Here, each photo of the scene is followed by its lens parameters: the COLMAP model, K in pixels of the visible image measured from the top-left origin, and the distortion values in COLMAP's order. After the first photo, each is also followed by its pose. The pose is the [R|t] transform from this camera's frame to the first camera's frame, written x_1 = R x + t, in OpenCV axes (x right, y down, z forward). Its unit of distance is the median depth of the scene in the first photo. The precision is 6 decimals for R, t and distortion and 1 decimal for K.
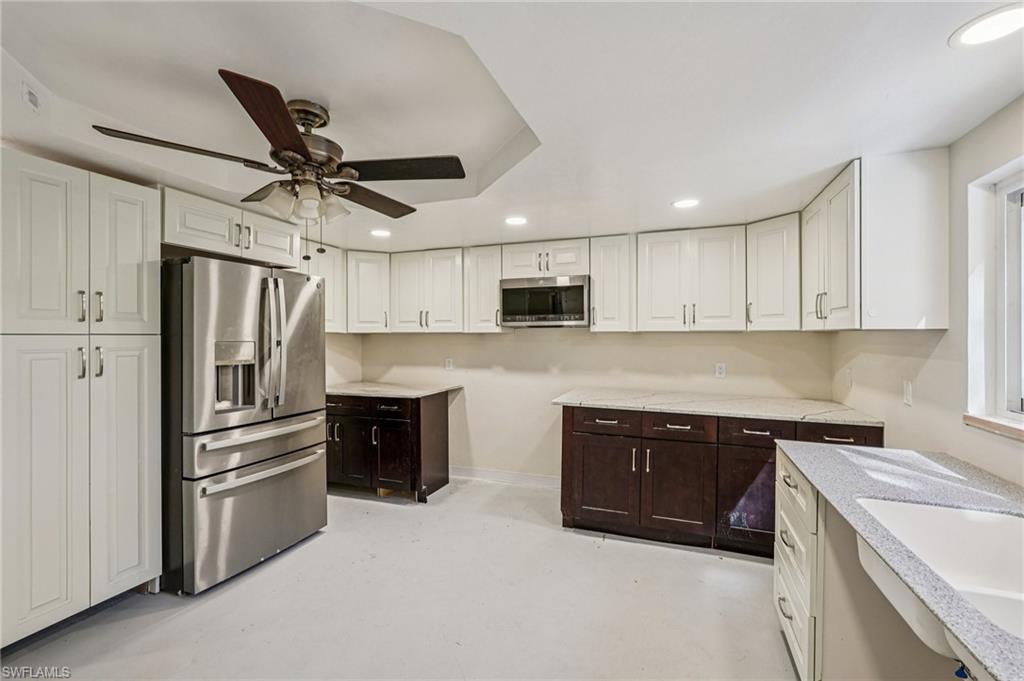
lens RADIAL K [[478.8, 0, 521.7], [0, 478.8, 341.2], [0, 0, 1]] dist [-0.001220, 0.000142]
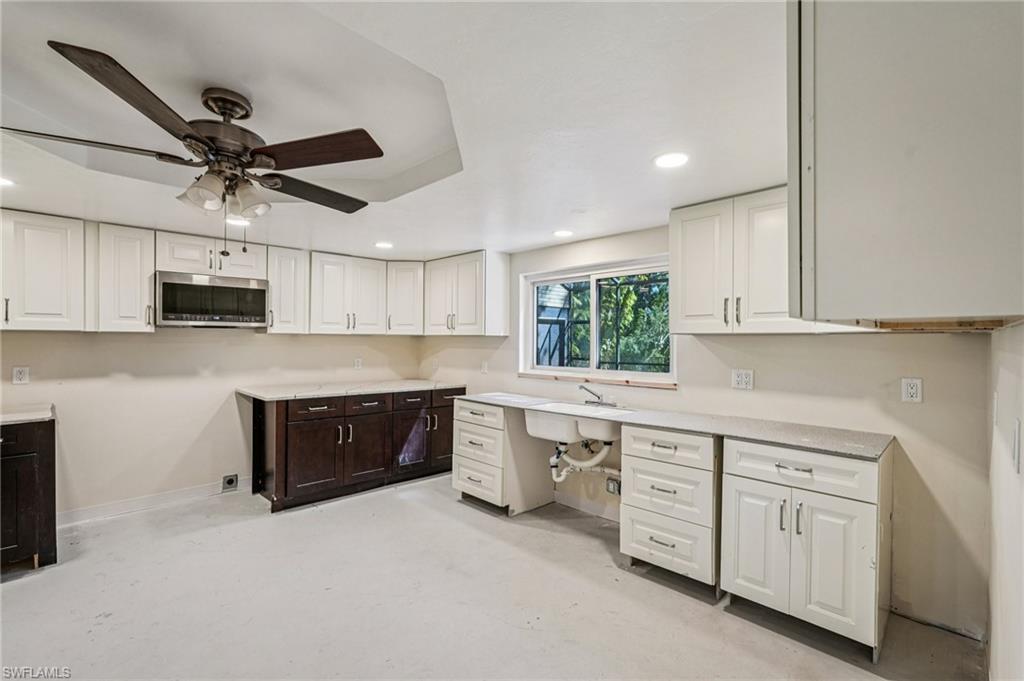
lens RADIAL K [[478.8, 0, 521.7], [0, 478.8, 341.2], [0, 0, 1]] dist [-0.001220, 0.000142]
pose [[0.369282, 0.002380, 0.929314, -0.703408], [0.005512, 0.999974, -0.004751, 0.006946], [-0.929301, 0.006876, 0.369259, 0.074302]]
